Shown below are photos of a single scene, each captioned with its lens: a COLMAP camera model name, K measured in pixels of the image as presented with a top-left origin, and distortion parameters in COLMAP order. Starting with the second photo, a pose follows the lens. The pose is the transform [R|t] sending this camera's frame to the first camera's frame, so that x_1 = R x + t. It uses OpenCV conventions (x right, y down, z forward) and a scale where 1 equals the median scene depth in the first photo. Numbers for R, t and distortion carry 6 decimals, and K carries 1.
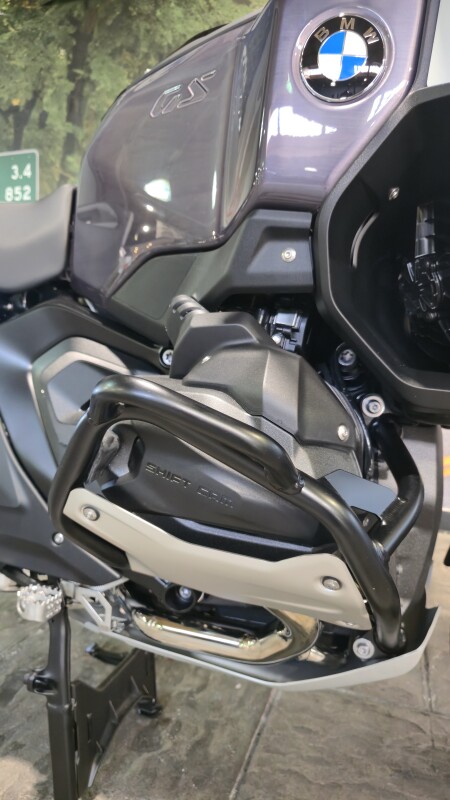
lens RADIAL K [[542.6, 0, 215.8], [0, 542.6, 400.4], [0, 0, 1]] dist [0.057013, -0.065212]
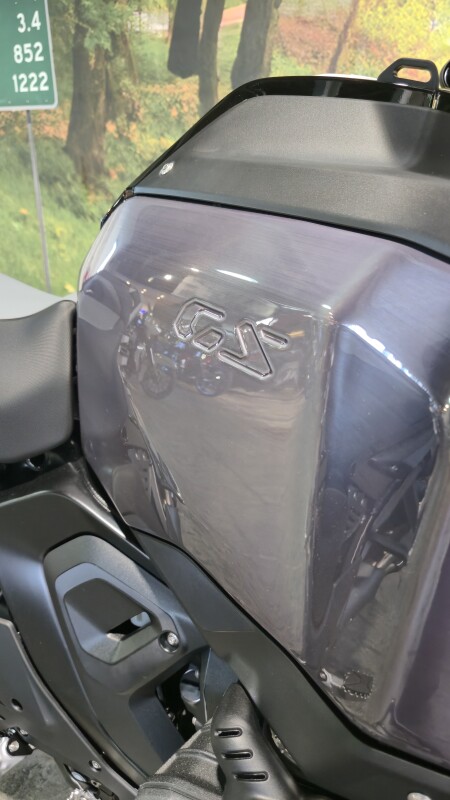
lens RADIAL K [[538.8, 0, 219.6], [0, 538.8, 401.3], [0, 0, 1]] dist [0.054219, -0.050602]
pose [[0.996149, 0.001905, -0.087658, -0.009782], [0.025703, 0.949495, 0.312727, -0.327680], [0.083827, -0.313775, 0.945790, 0.224202]]
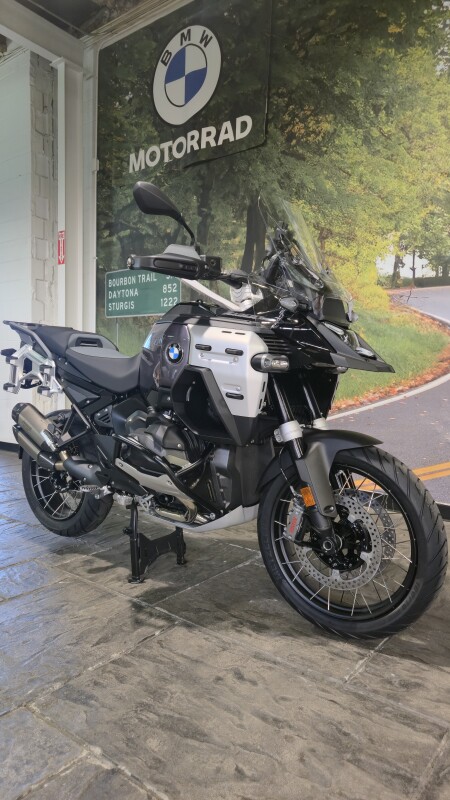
lens RADIAL K [[538.5, 0, 223.2], [0, 538.5, 399.6], [0, 0, 1]] dist [0.055226, -0.043852]
pose [[0.945516, -0.002911, -0.325564, 0.712482], [-0.002898, 0.999845, -0.017357, -0.081509], [0.325564, 0.017355, 0.945361, -1.007309]]
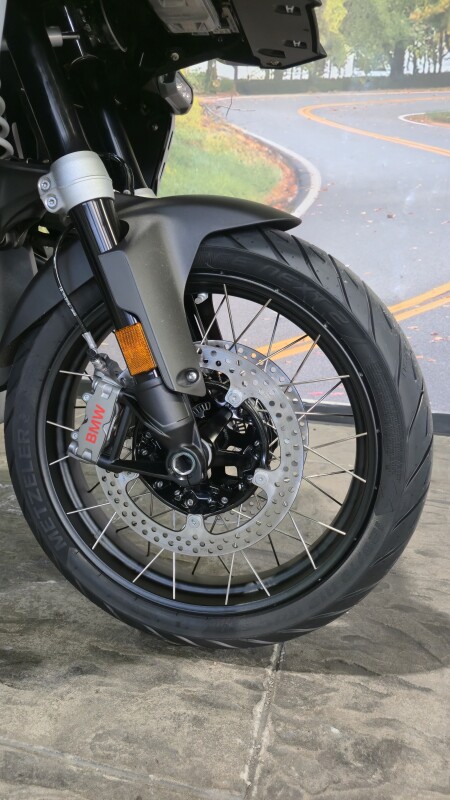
lens RADIAL K [[538.8, 0, 219.6], [0, 538.8, 401.3], [0, 0, 1]] dist [0.054219, -0.050602]
pose [[0.995923, -0.003403, 0.090145, 0.491780], [-0.008495, 0.991309, 0.131277, 0.132640], [-0.089808, -0.131508, 0.987239, -0.134483]]
